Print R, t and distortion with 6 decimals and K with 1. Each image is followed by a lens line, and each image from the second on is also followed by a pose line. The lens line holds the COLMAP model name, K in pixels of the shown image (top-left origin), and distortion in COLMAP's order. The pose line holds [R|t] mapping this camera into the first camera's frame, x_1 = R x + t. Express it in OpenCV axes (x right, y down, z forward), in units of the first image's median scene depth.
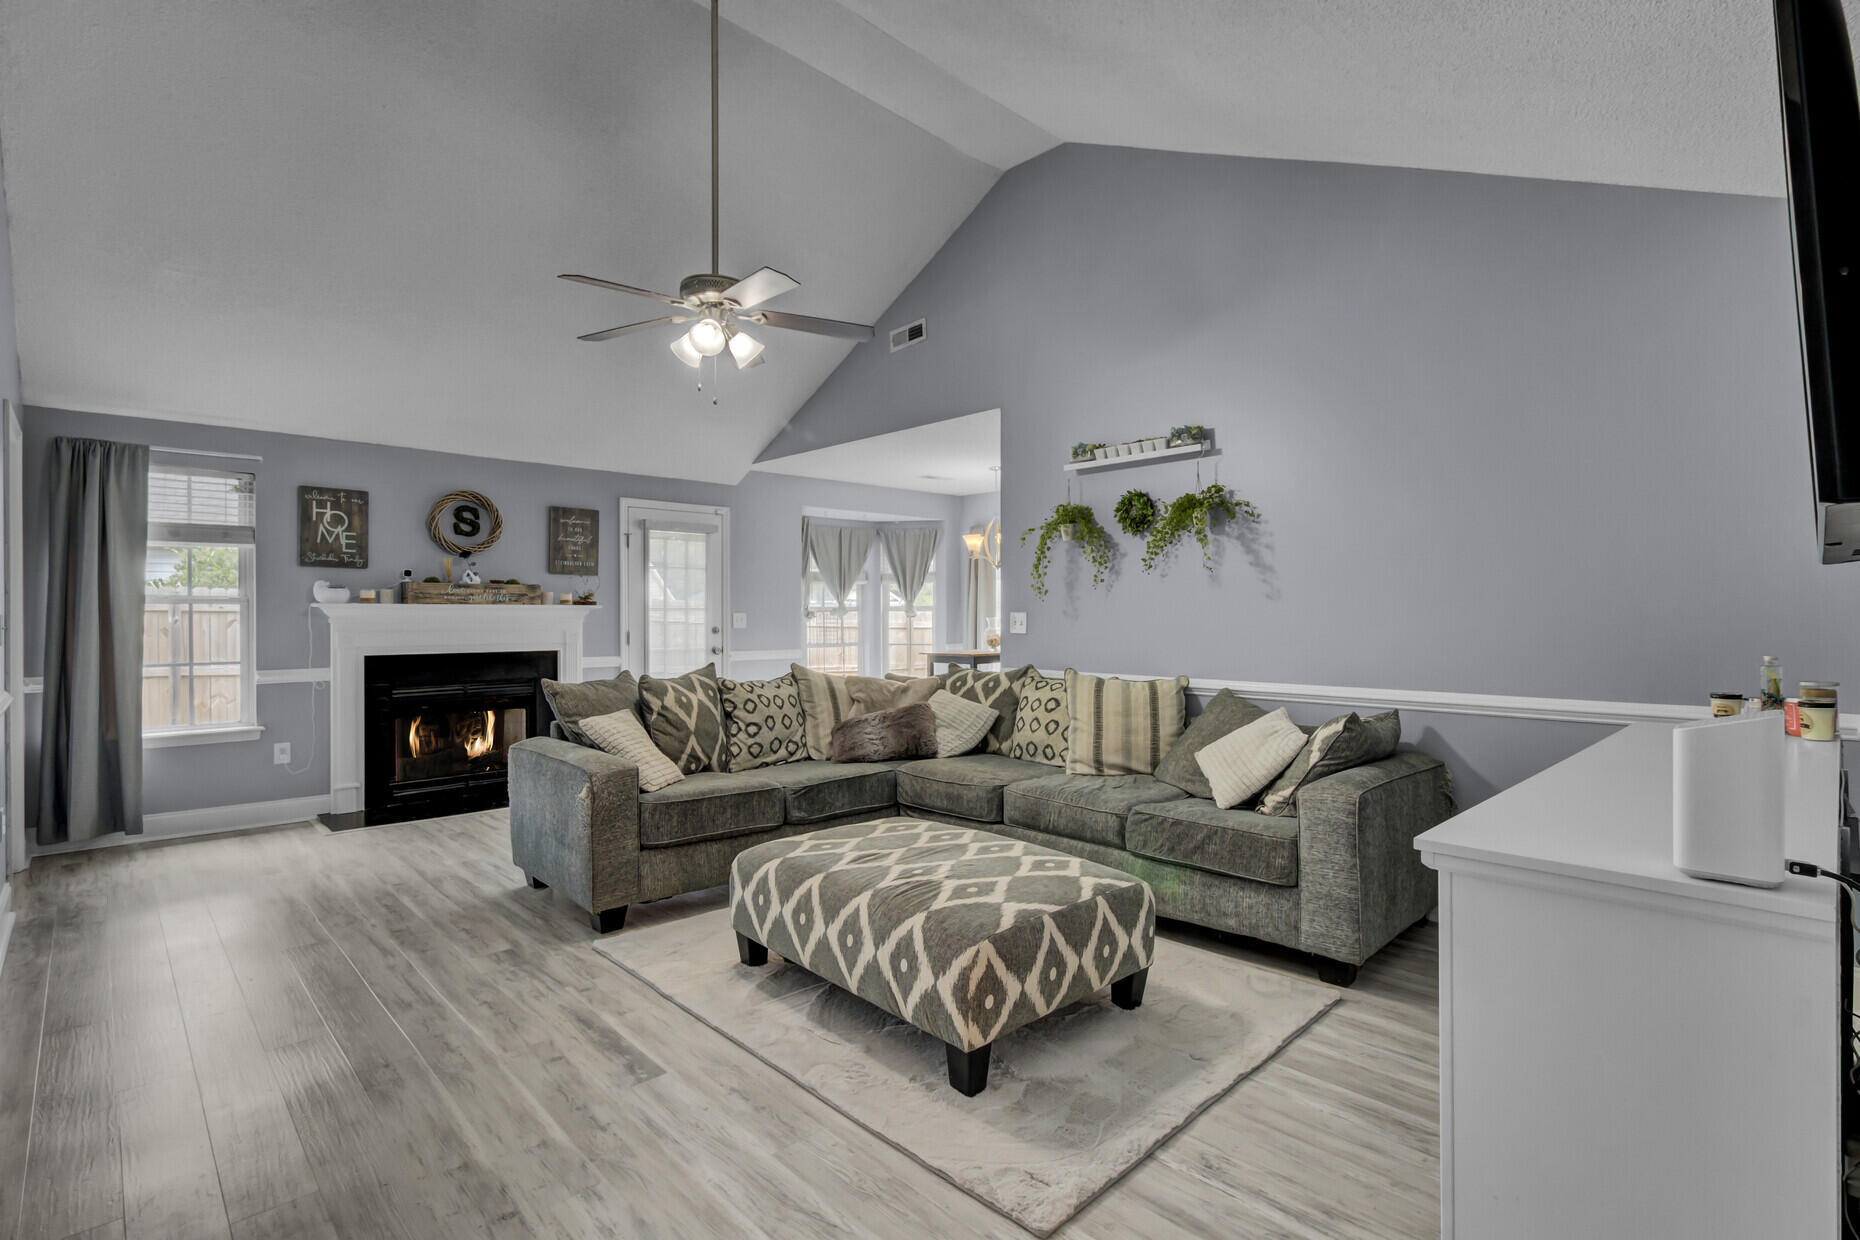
lens RADIAL K [[885.1, 0, 926.3], [0, 885.1, 608.5], [0, 0, 1]] dist [0.001661, -0.002089]
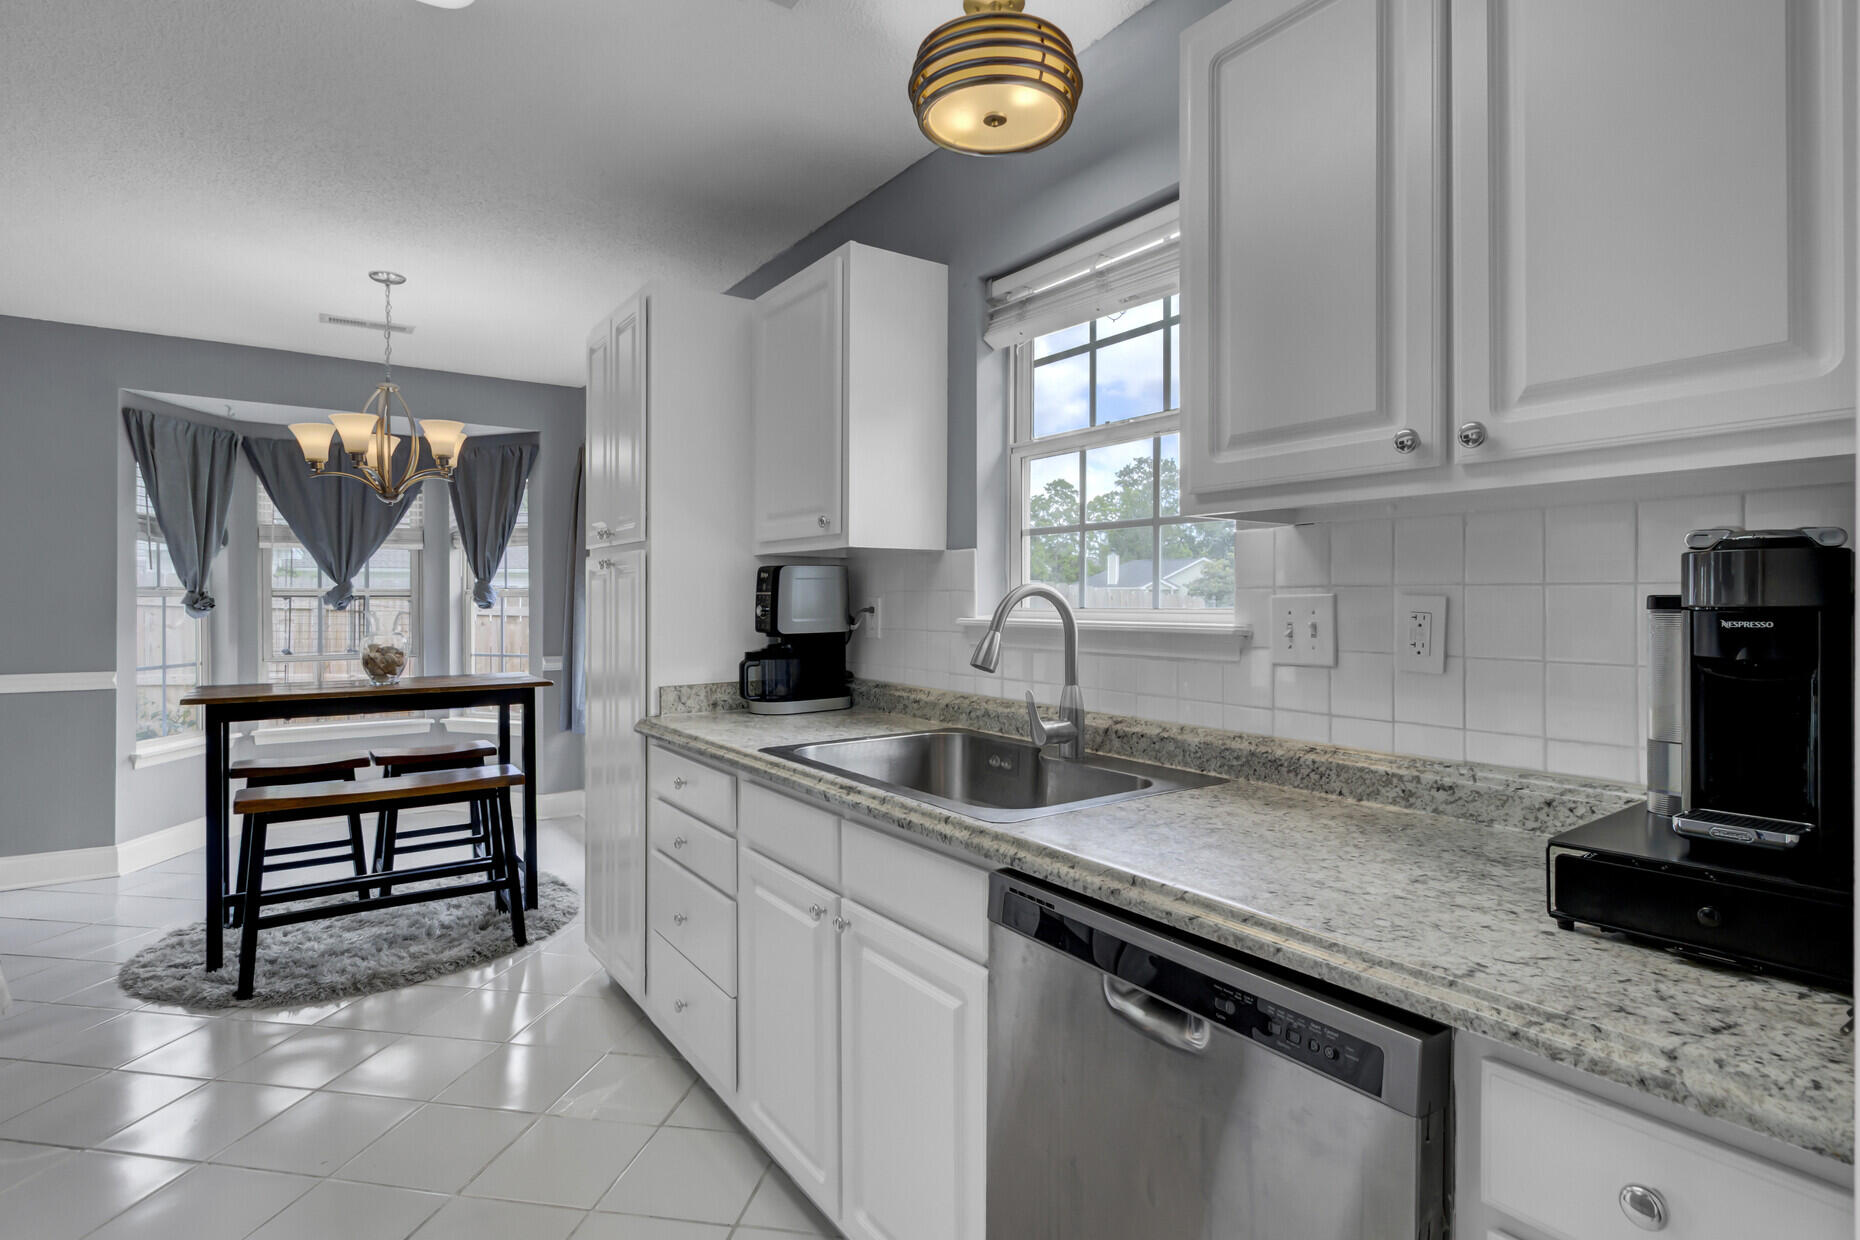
lens RADIAL K [[955.0, 0, 946.7], [0, 955.0, 594.5], [0, 0, 1]] dist [-0.000647, -0.000288]
pose [[0.989941, 0.003797, -0.141431, 0.533824], [-0.004202, 0.999988, -0.002564, 0.002018], [0.141420, 0.003132, 0.989945, 0.696120]]
